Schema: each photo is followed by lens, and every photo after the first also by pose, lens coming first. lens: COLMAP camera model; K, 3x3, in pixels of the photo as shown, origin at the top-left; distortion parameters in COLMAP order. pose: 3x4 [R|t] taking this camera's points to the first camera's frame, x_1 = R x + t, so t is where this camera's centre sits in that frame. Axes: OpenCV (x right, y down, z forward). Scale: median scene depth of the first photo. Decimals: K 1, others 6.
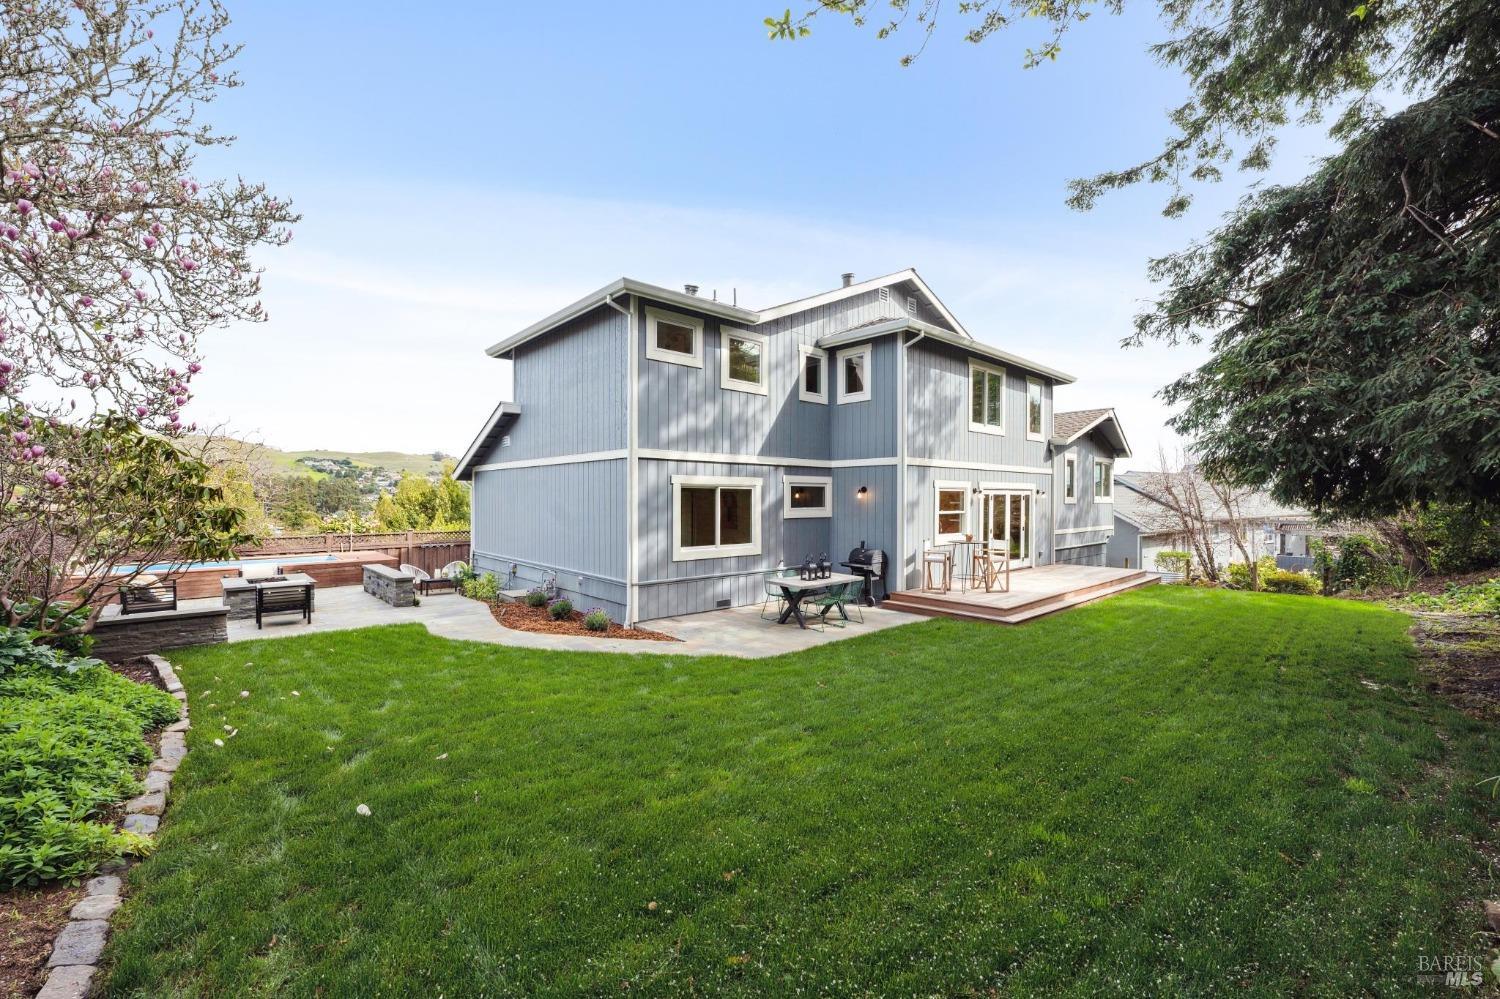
lens RADIAL K [[600.7, 0, 750.0], [0, 600.7, 499.5], [0, 0, 1]] dist [0.000020, 0.000008]
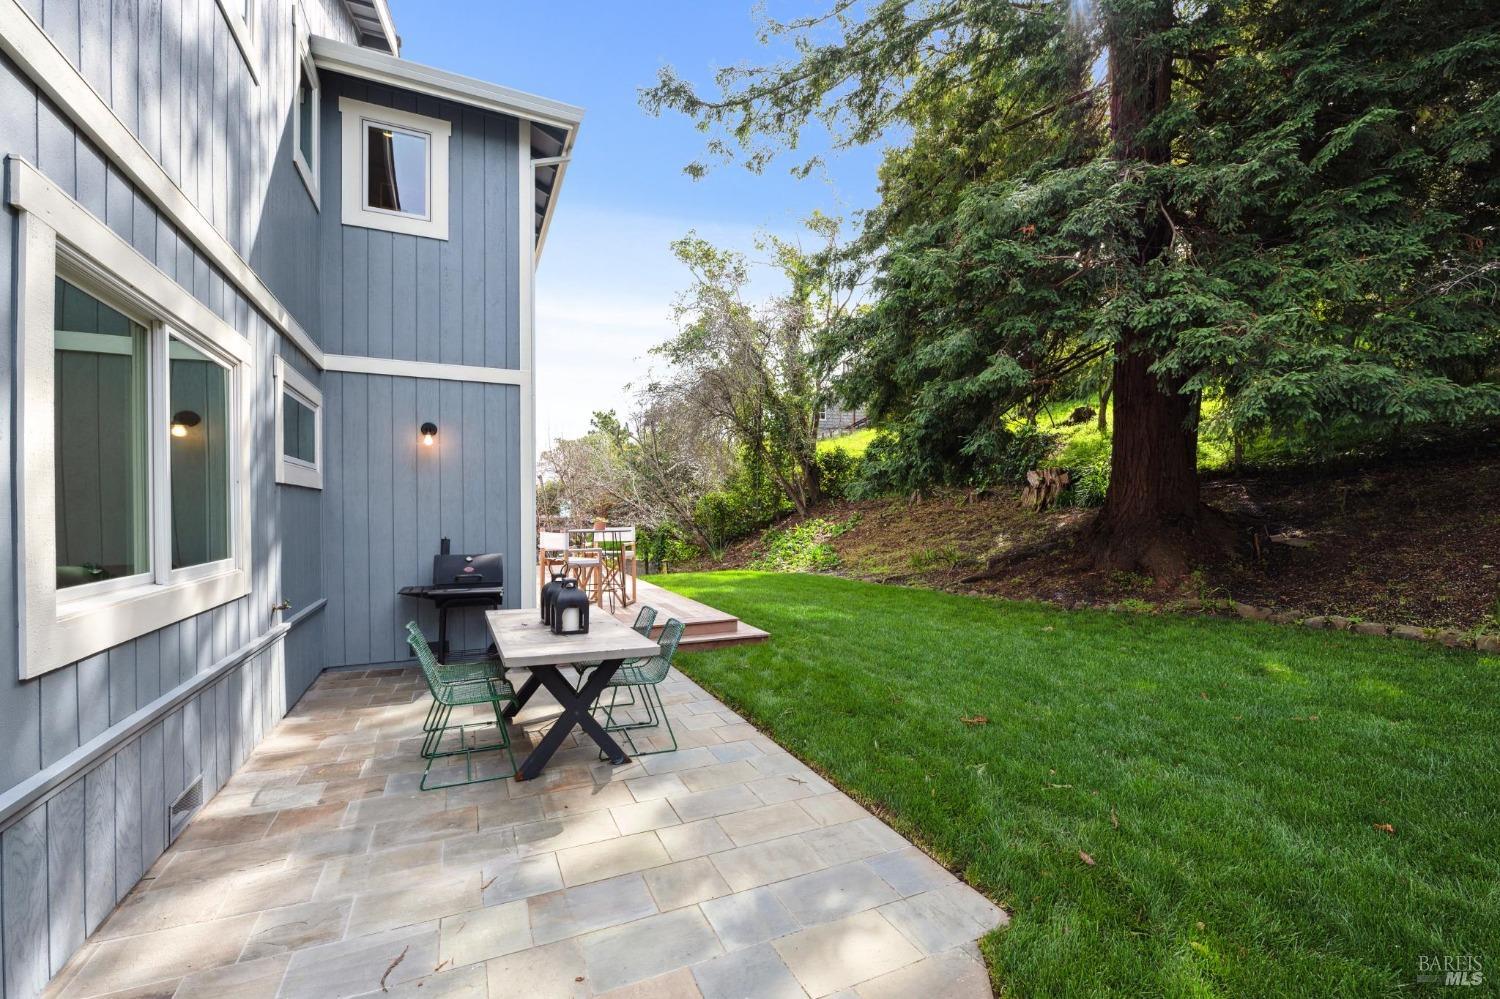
lens RADIAL K [[629.7, 0, 750.0], [0, 629.7, 499.5], [0, 0, 1]] dist [0.000944, 0.000058]
pose [[0.287148, 0.011048, 0.957823, -0.213431], [0.003779, 0.999913, -0.012666, 0.047913], [-0.957879, 0.007256, 0.287081, 0.661668]]
